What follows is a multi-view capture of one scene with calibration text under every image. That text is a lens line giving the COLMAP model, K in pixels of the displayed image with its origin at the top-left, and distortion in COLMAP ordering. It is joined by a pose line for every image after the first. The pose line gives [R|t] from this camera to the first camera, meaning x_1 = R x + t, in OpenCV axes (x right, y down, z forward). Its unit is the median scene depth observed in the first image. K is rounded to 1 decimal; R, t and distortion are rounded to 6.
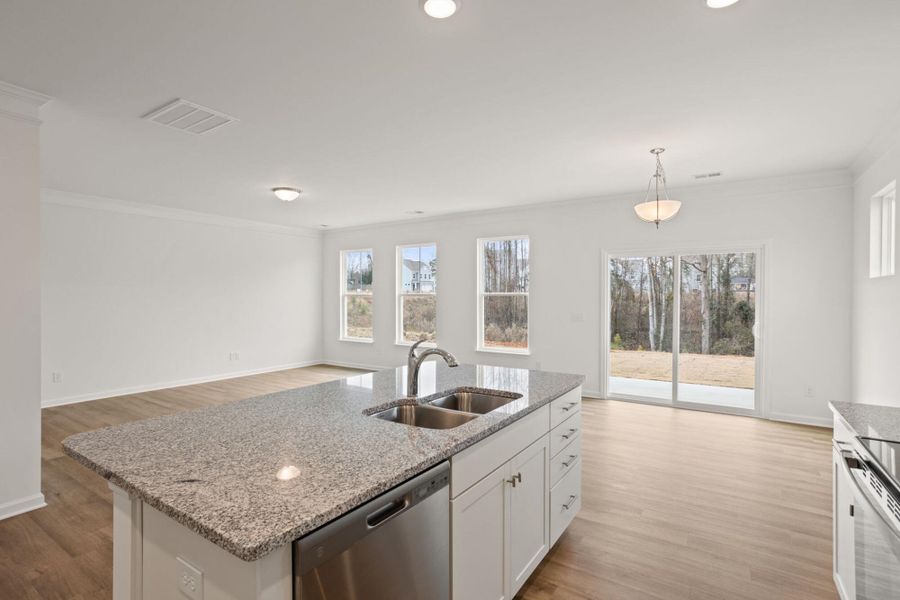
lens RADIAL K [[434.1, 0, 438.9], [0, 434.1, 304.1], [0, 0, 1]] dist [-0.032186, 0.019005]
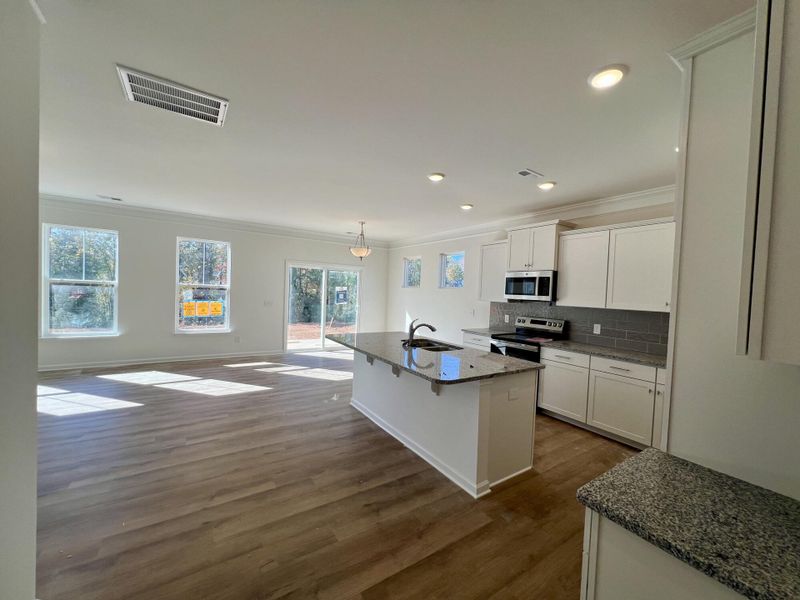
lens RADIAL K [[320.2, 0, 400.9], [0, 320.2, 302.7], [0, 0, 1]] dist [0.002532, -0.001255]
pose [[0.387413, -0.019084, 0.921709, -1.397934], [-0.022813, 0.999281, 0.030279, -0.045925], [-0.921624, -0.032758, 0.386699, 0.380566]]
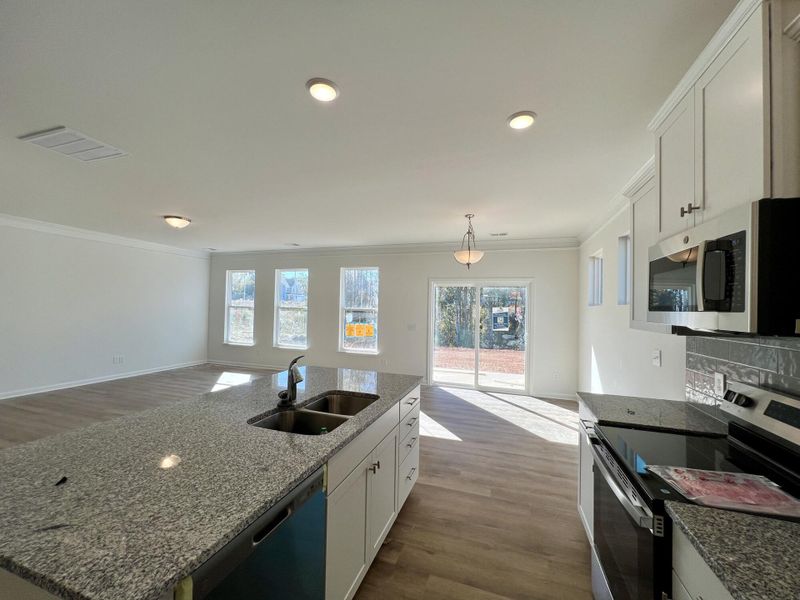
lens RADIAL K [[320.2, 0, 395.3], [0, 320.2, 303.0], [0, 0, 1]] dist [0.002532, -0.001255]
pose [[0.964676, 0.024232, 0.262323, -0.020559], [-0.016327, 0.999346, -0.032273, -0.037364], [-0.262933, 0.026850, 0.964440, 0.043777]]
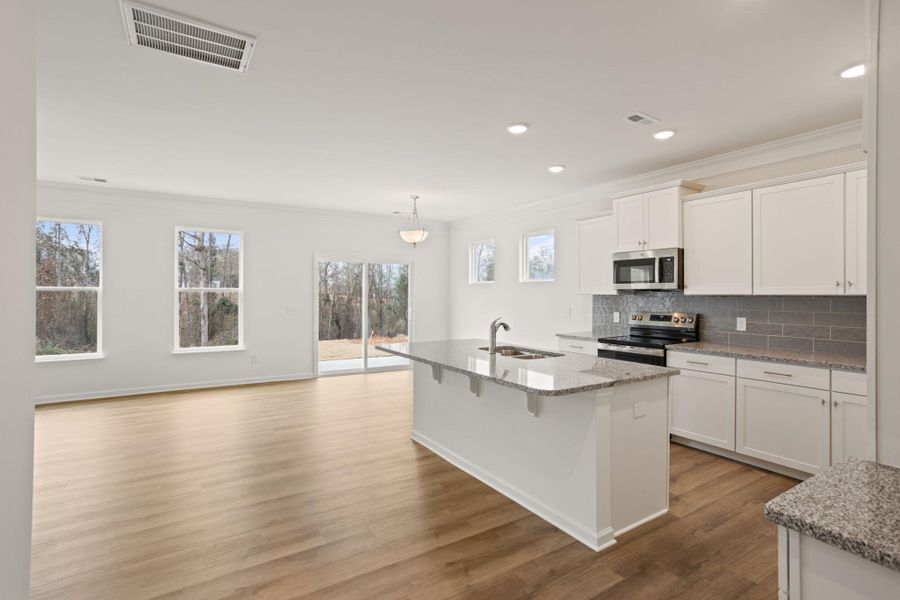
lens RADIAL K [[434.1, 0, 449.1], [0, 434.1, 296.5], [0, 0, 1]] dist [-0.032186, 0.019005]
pose [[0.409276, -0.004658, 0.912399, -1.431809], [0.013538, 0.999908, -0.000968, -0.001794], [-0.912310, 0.012748, 0.409301, 0.429090]]
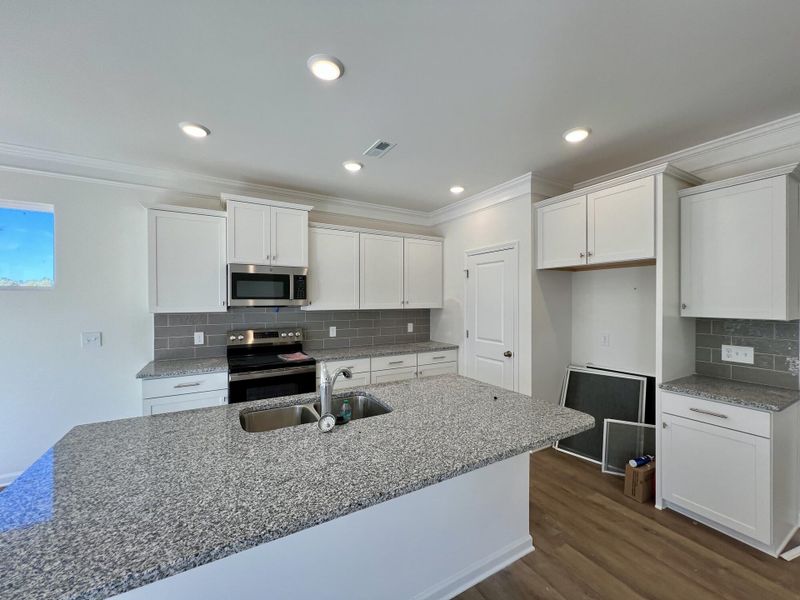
lens RADIAL K [[320.2, 0, 398.1], [0, 320.2, 303.4], [0, 0, 1]] dist [0.002532, -0.001255]
pose [[-0.899322, -0.009236, 0.437188, -0.455860], [0.003246, 0.999608, 0.027795, -0.068057], [-0.437274, 0.026416, -0.898940, 1.390876]]
